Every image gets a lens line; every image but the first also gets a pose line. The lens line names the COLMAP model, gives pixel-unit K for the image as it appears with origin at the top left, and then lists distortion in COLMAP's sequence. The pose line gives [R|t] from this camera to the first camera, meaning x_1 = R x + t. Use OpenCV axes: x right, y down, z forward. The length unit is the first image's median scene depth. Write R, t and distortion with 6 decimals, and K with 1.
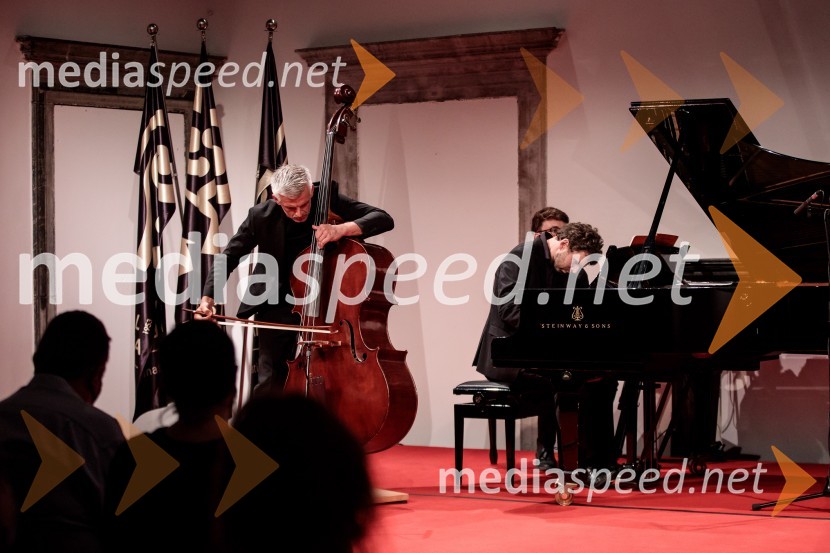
lens RADIAL K [[1990.8, 0, 430.2], [0, 1990.8, 279.2], [0, 0, 1]] dist [-0.296953, 0.128729]
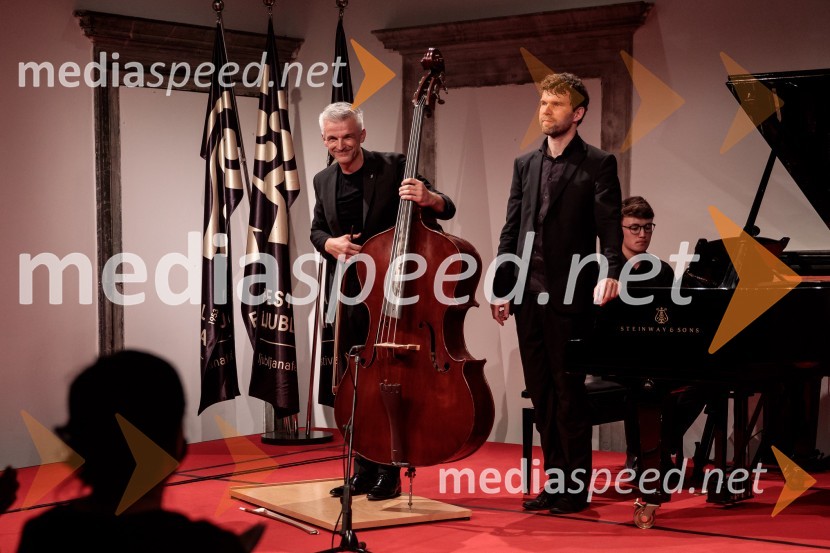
lens RADIAL K [[1709.8, 0, 387.0], [0, 1709.8, 335.8], [0, 0, 1]] dist [0.118406, 0.244017]
pose [[0.996460, 0.011441, -0.083285, 0.011839], [-0.007504, 0.998847, 0.047426, -0.007154], [0.083732, -0.046633, 0.995397, 0.169536]]
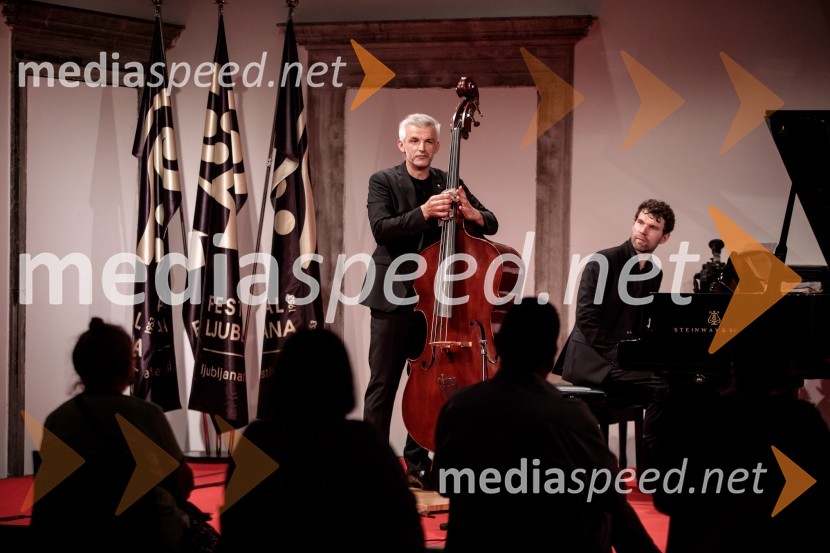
lens RADIAL K [[2788.7, 0, 415.0], [0, 2788.7, 276.5], [0, 0, 1]] dist [0.181330, 1.055001]
pose [[0.981143, 0.020755, 0.192165, -0.268953], [-0.020484, 0.999784, -0.003399, 0.003051], [-0.192194, -0.000601, 0.981357, -0.286271]]
